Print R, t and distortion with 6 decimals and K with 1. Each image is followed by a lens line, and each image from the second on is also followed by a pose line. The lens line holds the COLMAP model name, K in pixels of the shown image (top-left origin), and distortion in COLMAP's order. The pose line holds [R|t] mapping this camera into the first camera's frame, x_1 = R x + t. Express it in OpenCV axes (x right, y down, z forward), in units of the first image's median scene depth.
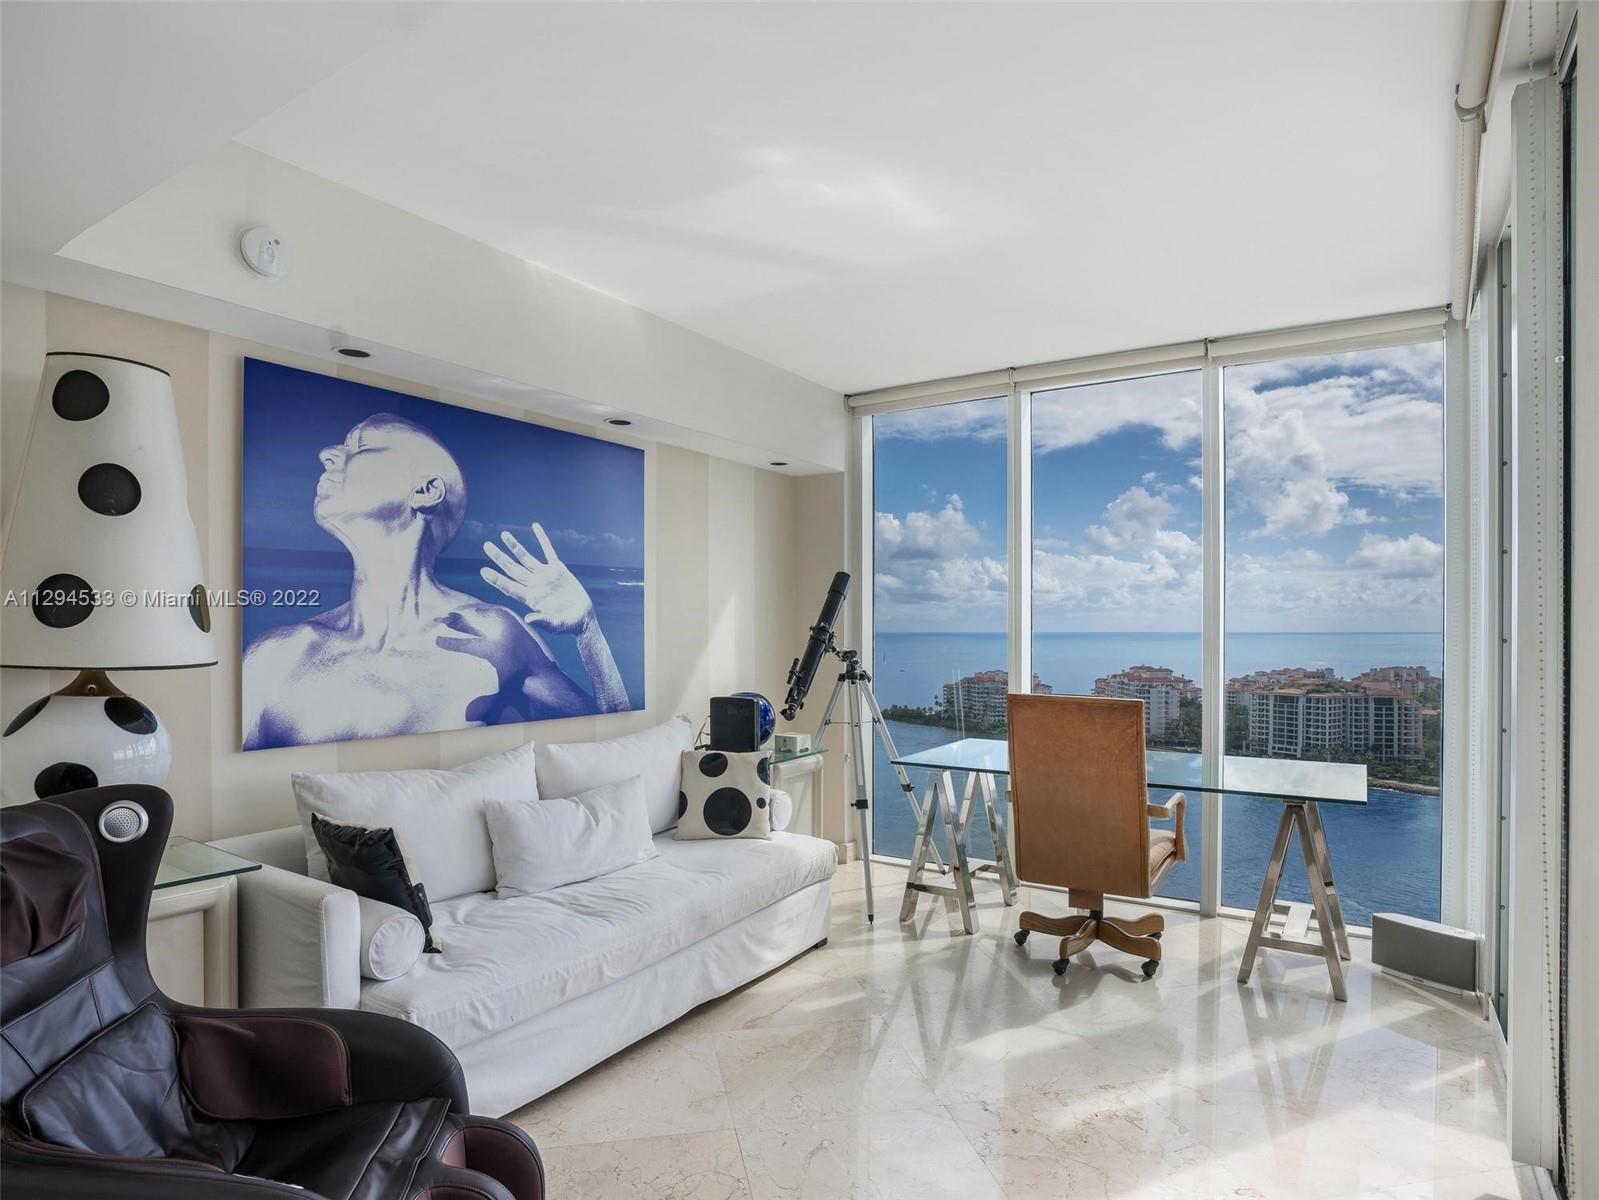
lens RADIAL K [[862.9, 0, 775.2], [0, 862.9, 619.0], [0, 0, 1]] dist [-0.055889, -0.003485]
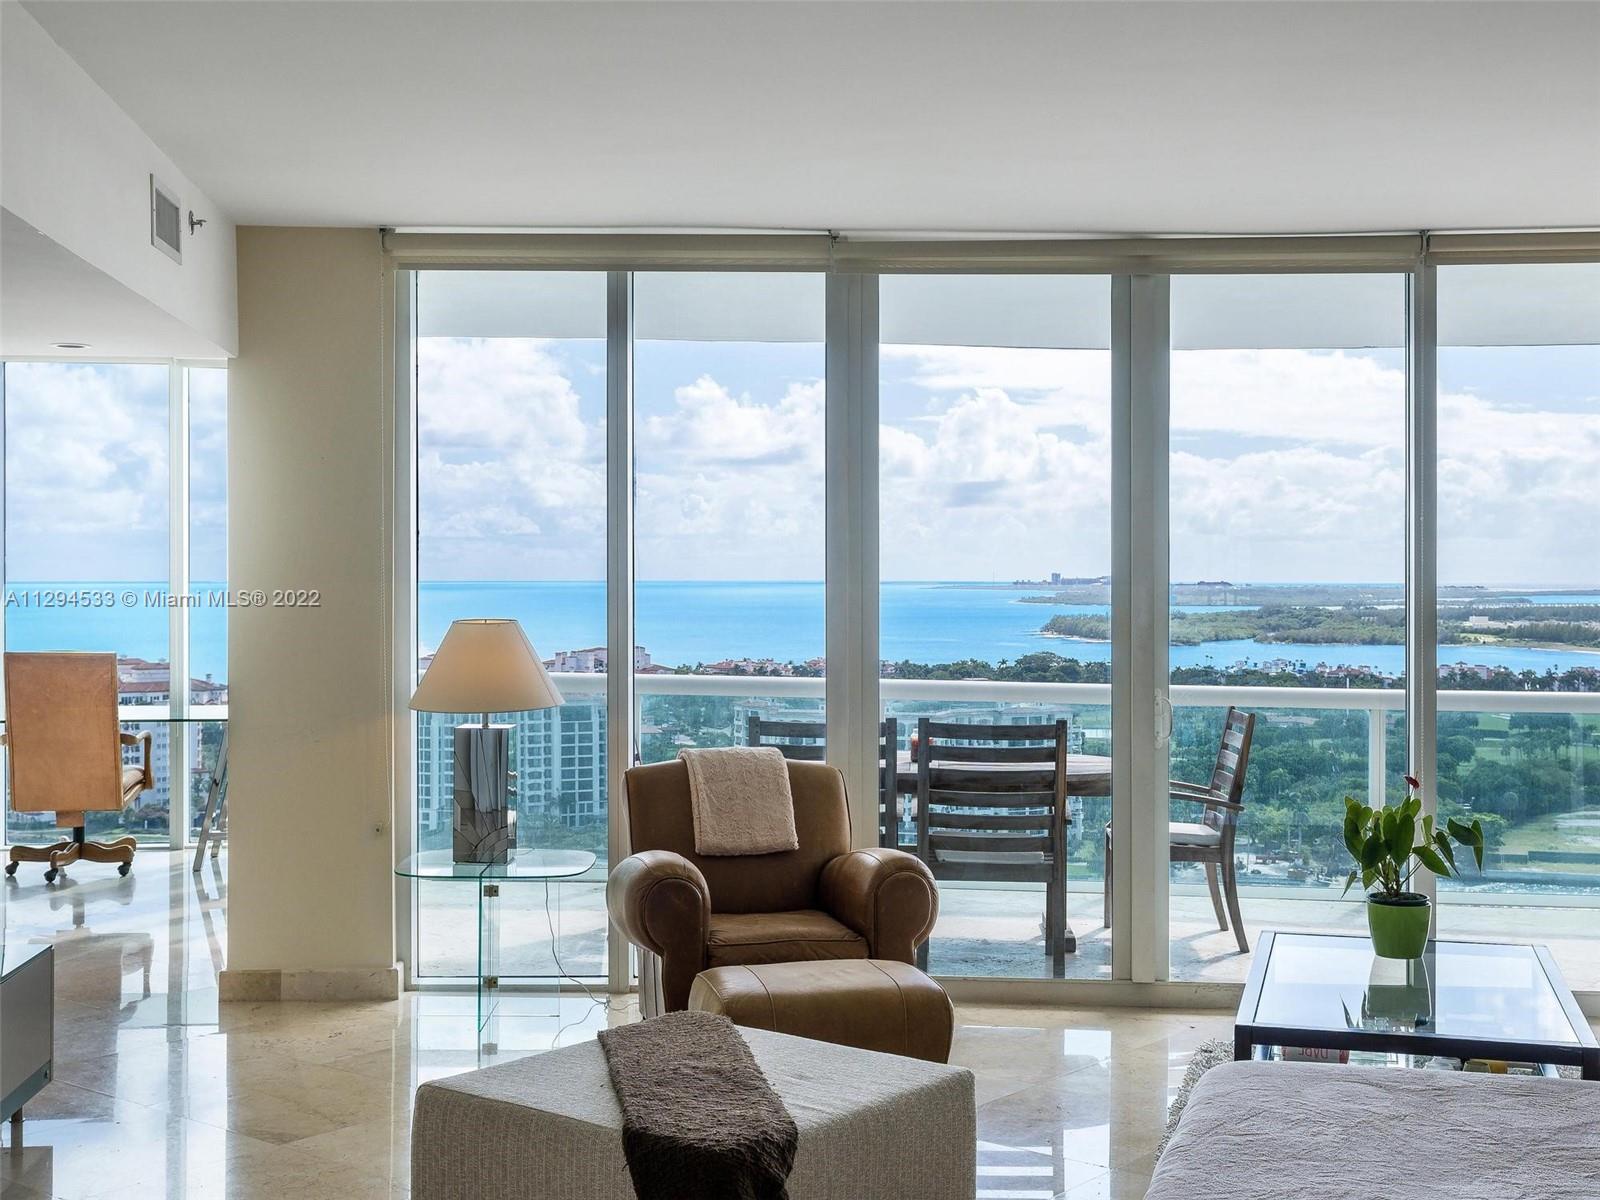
lens RADIAL K [[2010.0, 0, 804.0], [0, 2010.0, 593.6], [0, 0, 1]] dist [0.026003, 0.000000]
pose [[0.745577, -0.007910, 0.666372, -0.629358], [-0.004687, 0.999843, 0.017112, -0.040373], [-0.666403, -0.015881, 0.745423, -1.500992]]
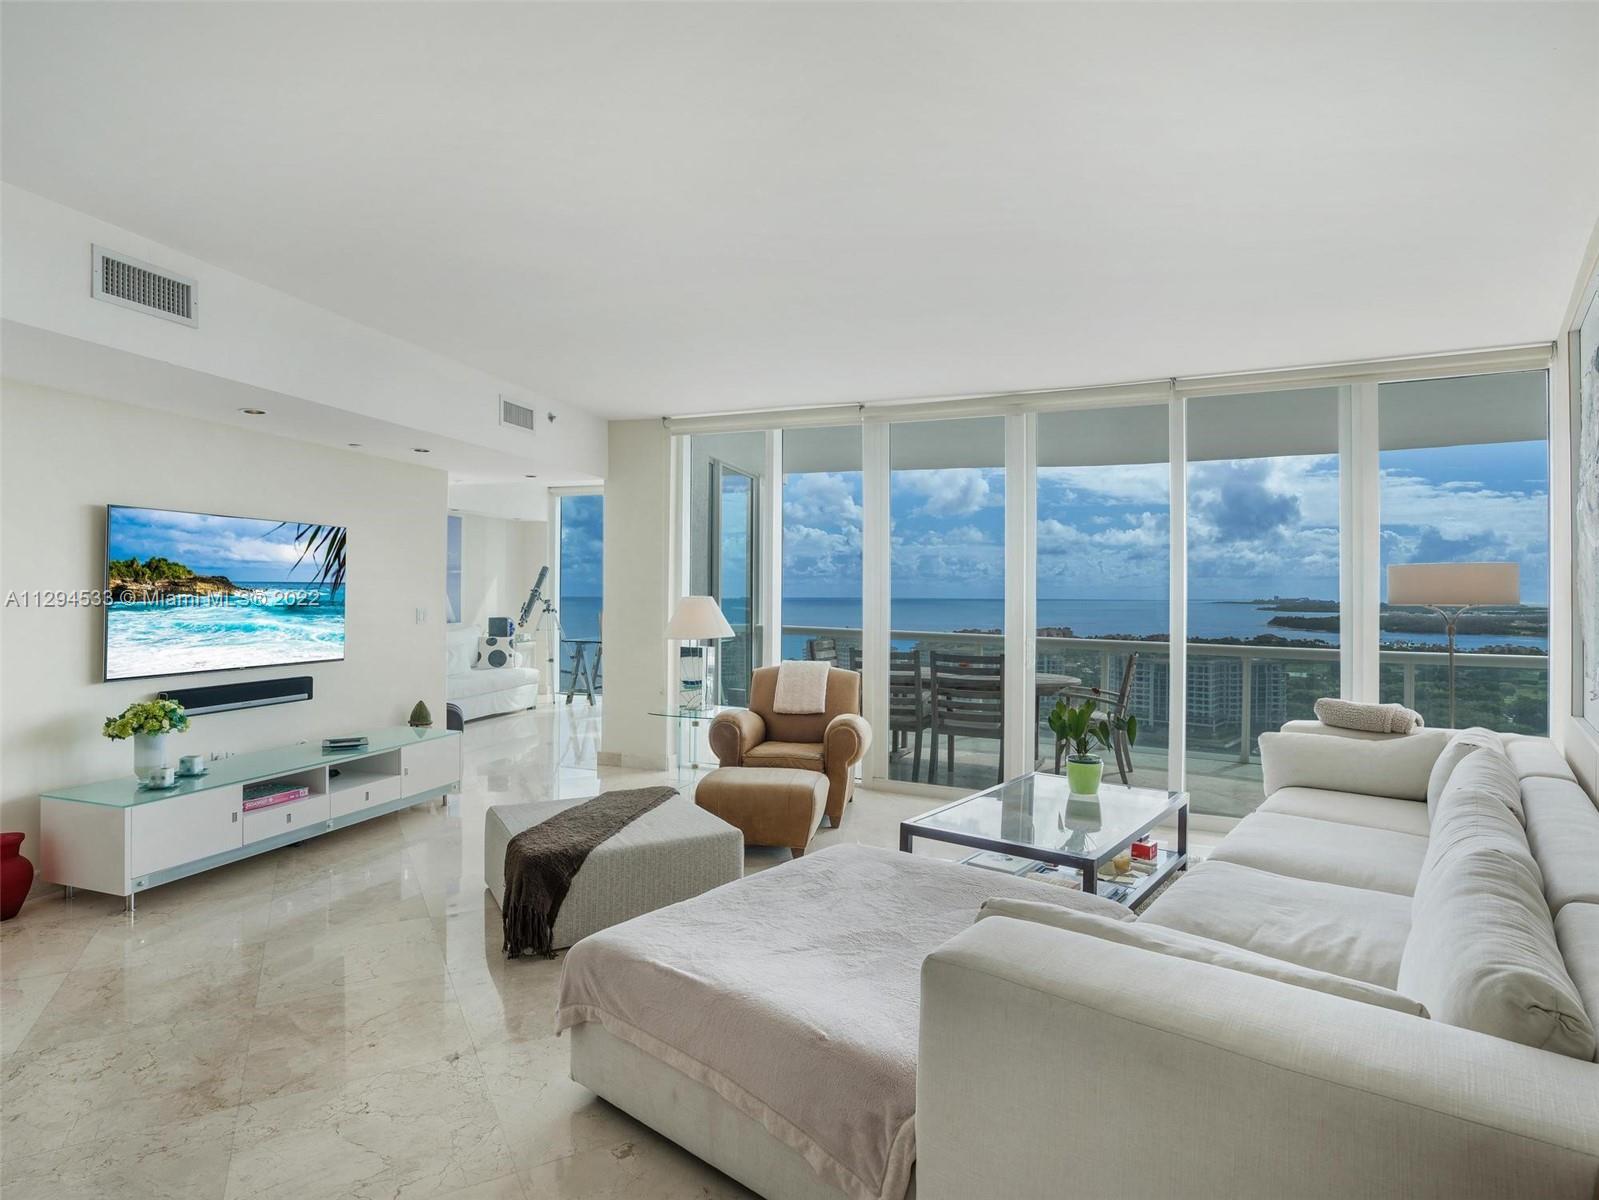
lens RADIAL K [[867.1, 0, 797.4], [0, 867.1, 596.6], [0, 0, 1]] dist [-0.044438, 0.005787]
pose [[0.945152, 0.004430, 0.326600, -0.044441], [-0.009225, 0.999871, 0.013135, -0.009671], [-0.326499, -0.015428, 0.945072, -1.589889]]
